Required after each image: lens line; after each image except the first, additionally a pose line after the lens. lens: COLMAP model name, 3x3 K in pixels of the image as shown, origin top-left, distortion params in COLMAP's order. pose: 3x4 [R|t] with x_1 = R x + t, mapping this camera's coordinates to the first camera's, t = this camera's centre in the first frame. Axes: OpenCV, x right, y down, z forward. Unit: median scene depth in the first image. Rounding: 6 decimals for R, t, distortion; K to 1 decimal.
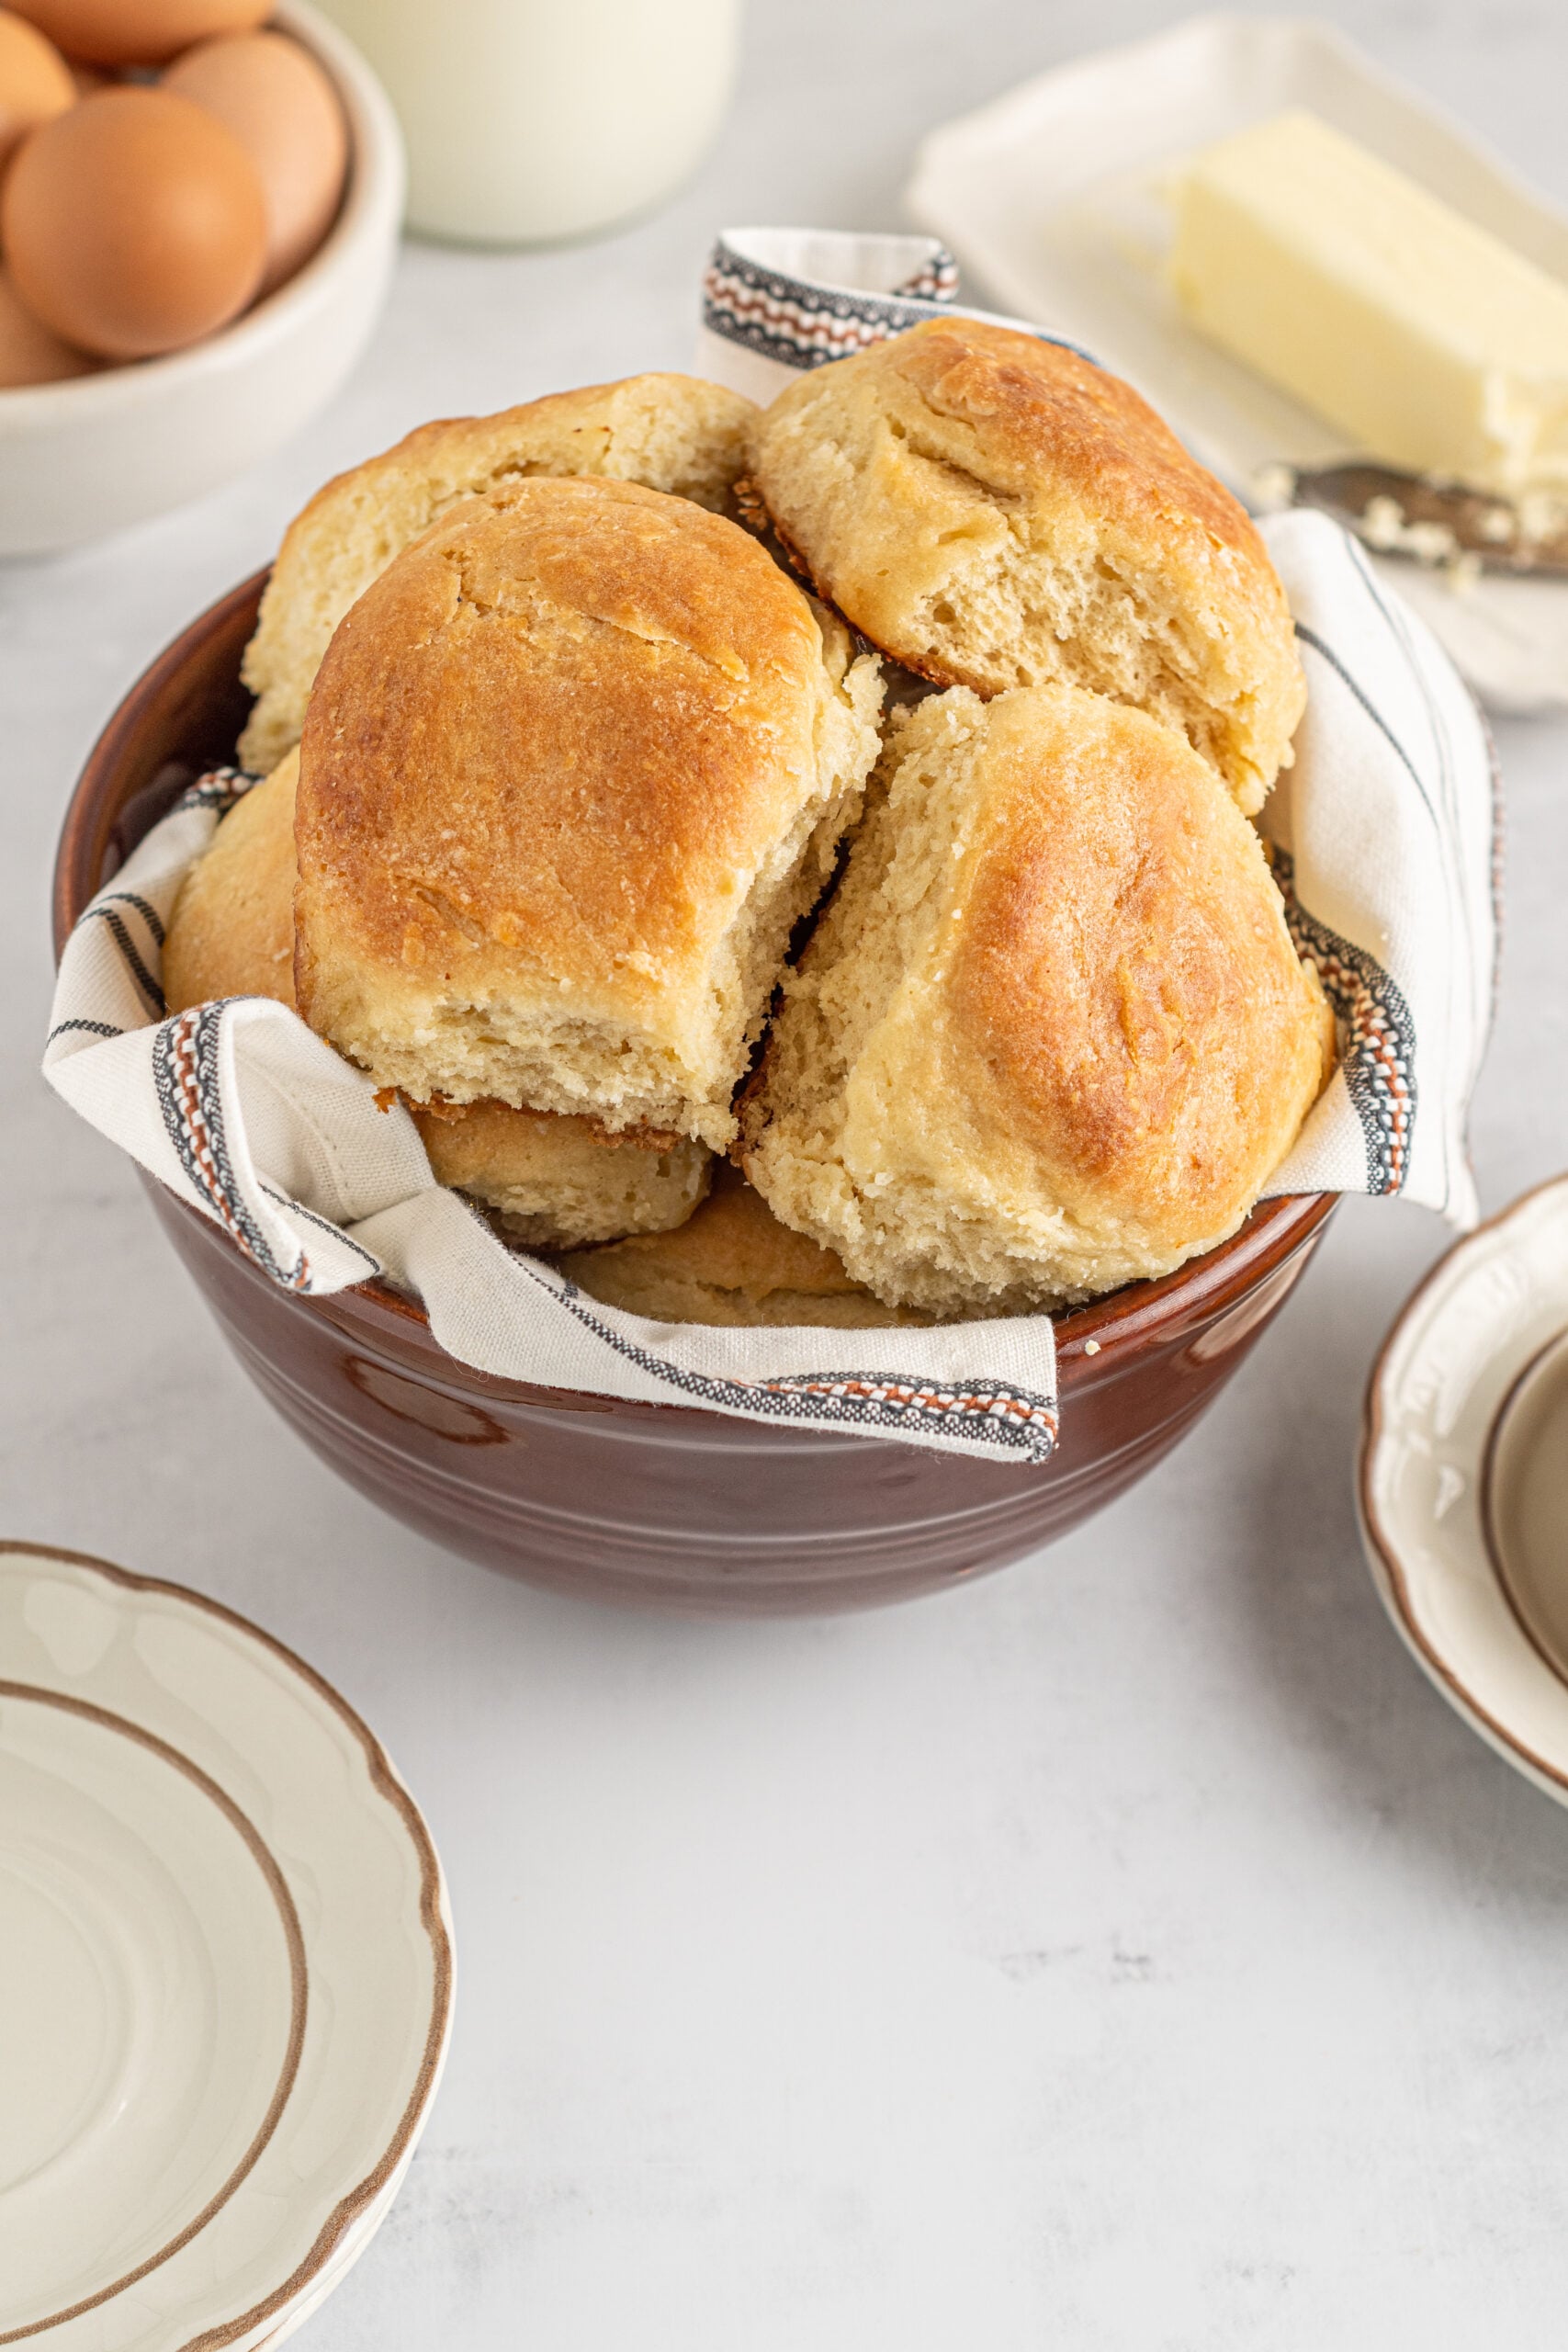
lens RADIAL K [[5725.1, 0, 789.4], [0, 5725.1, 1181.6], [0, 0, 1]] dist [0.034632, 0.000000]
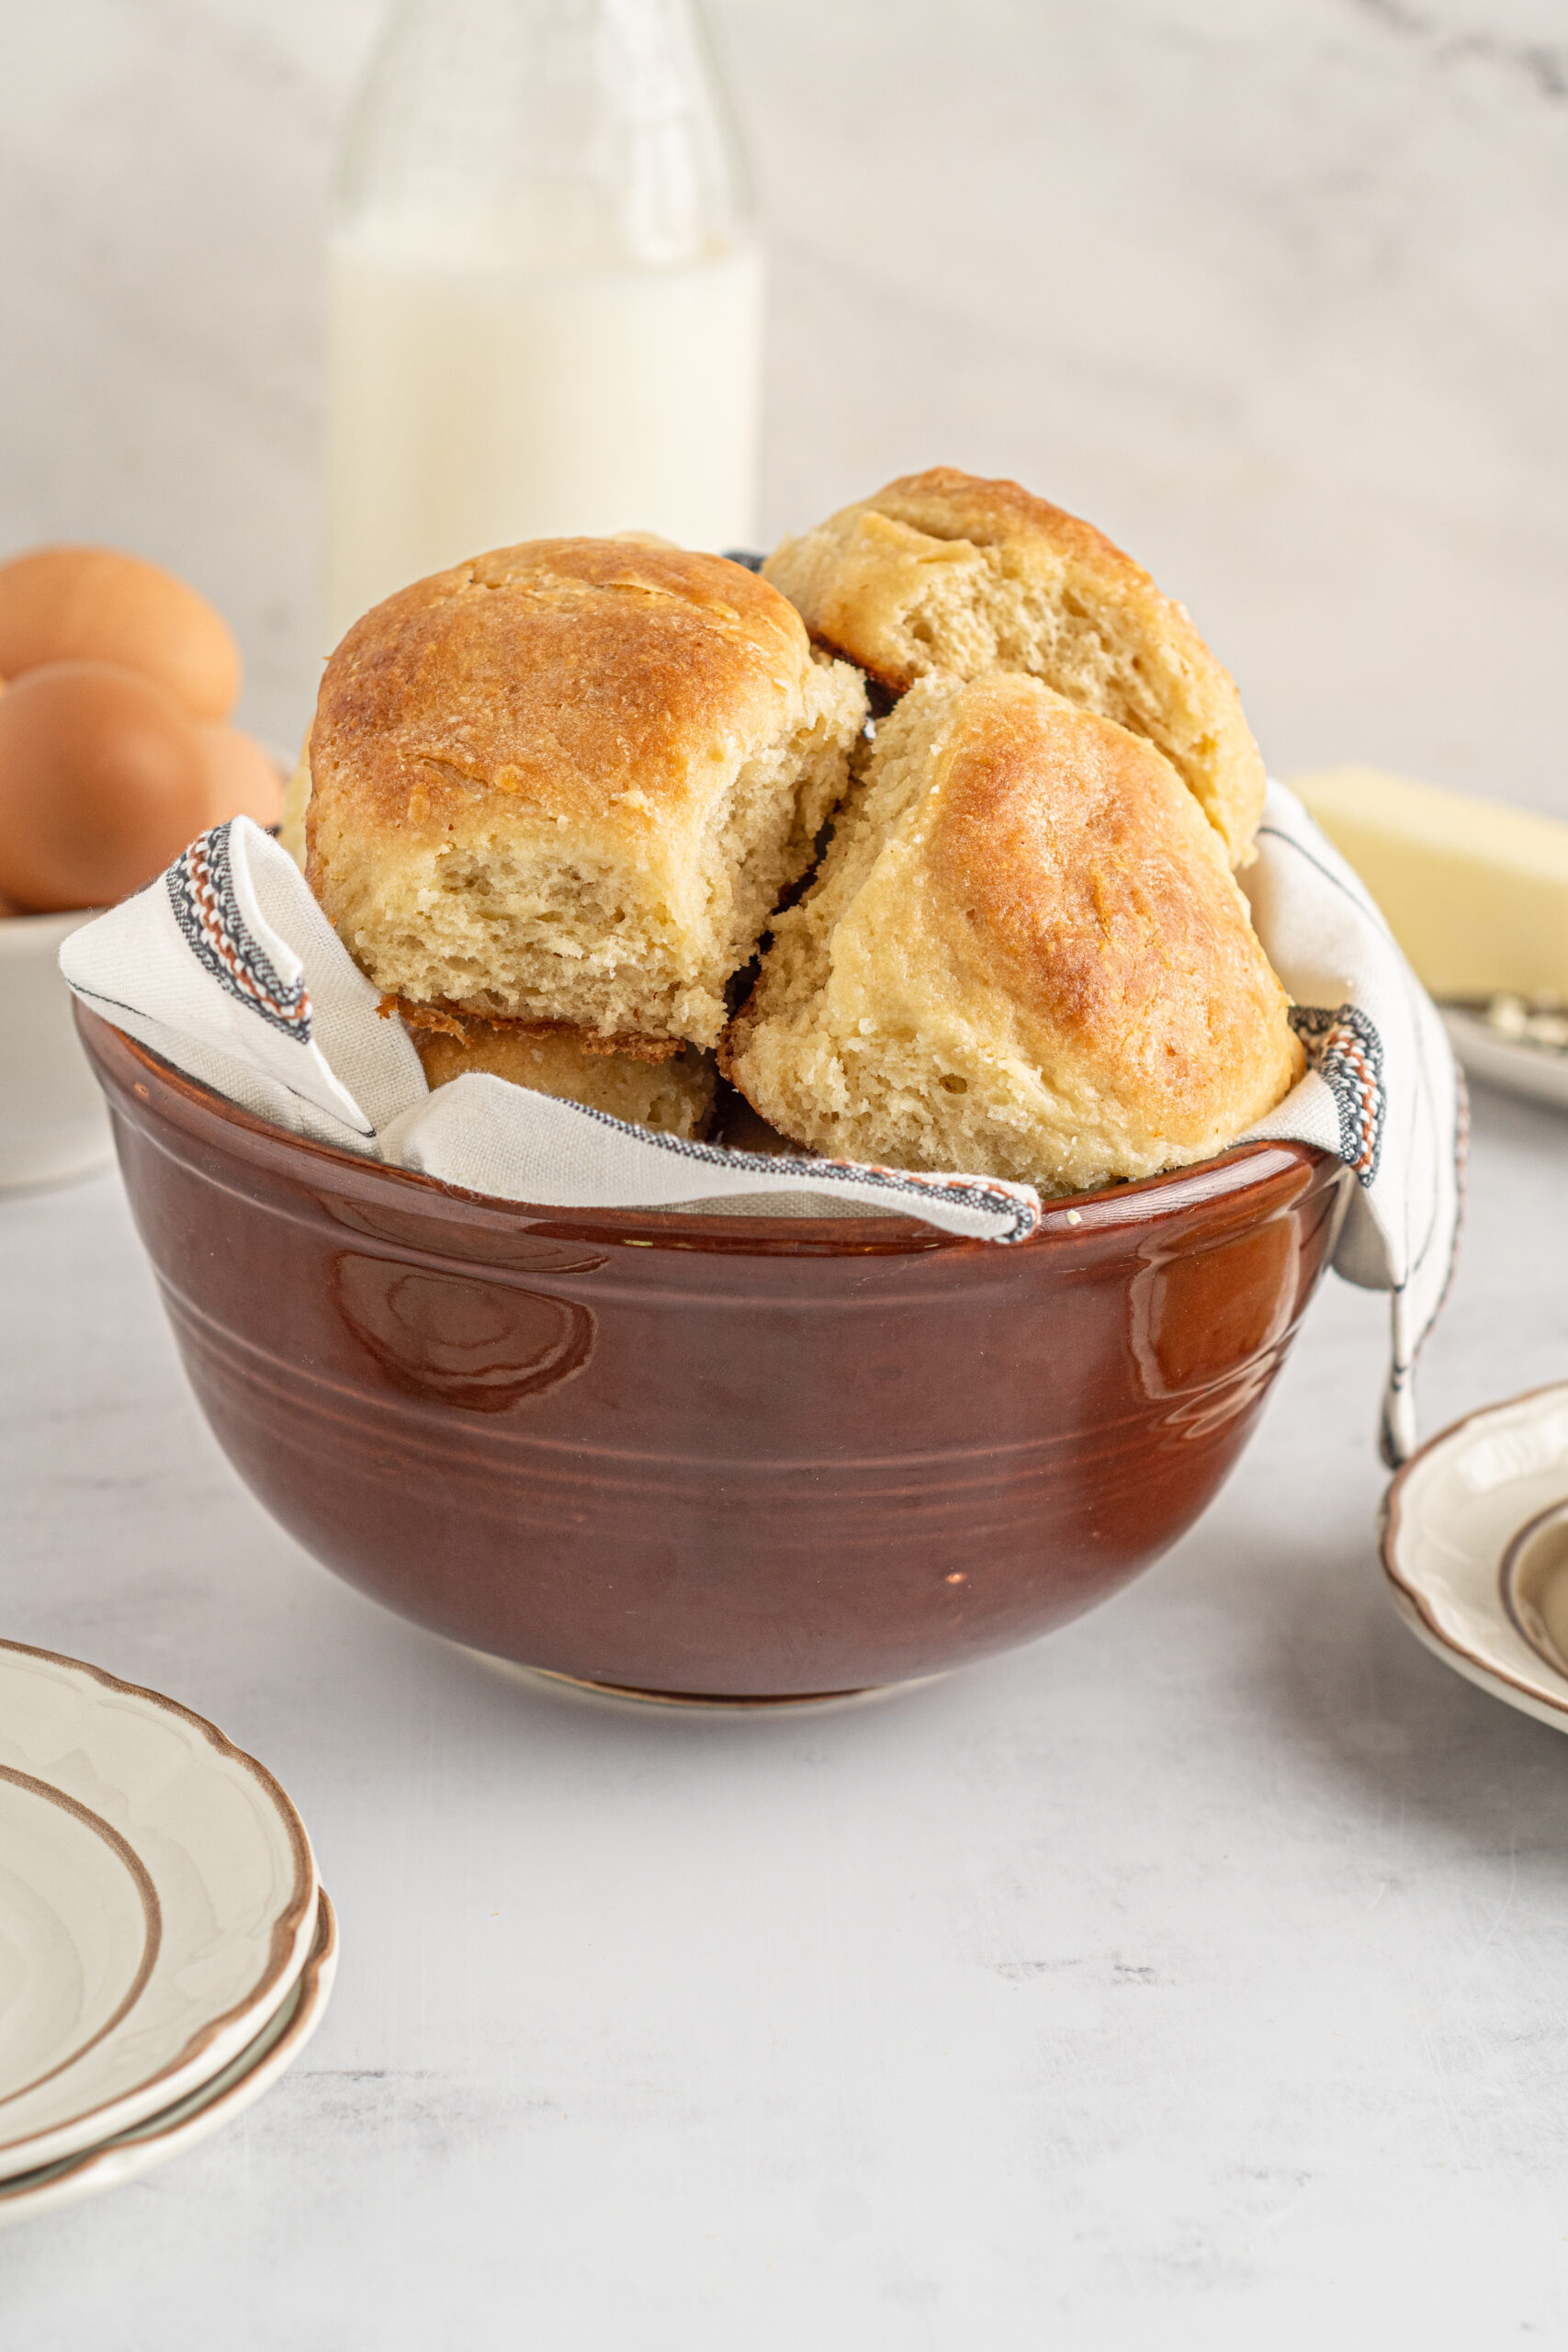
lens RADIAL K [[5725.1, 0, 784.4], [0, 5725.1, 1171.2], [0, 0, 1]] dist [0.034632, 0.000000]
pose [[0.999986, -0.000728, -0.005290, 0.006901], [-0.001684, 0.897119, -0.441786, 0.476043], [0.005067, 0.441788, 0.897105, 0.084277]]
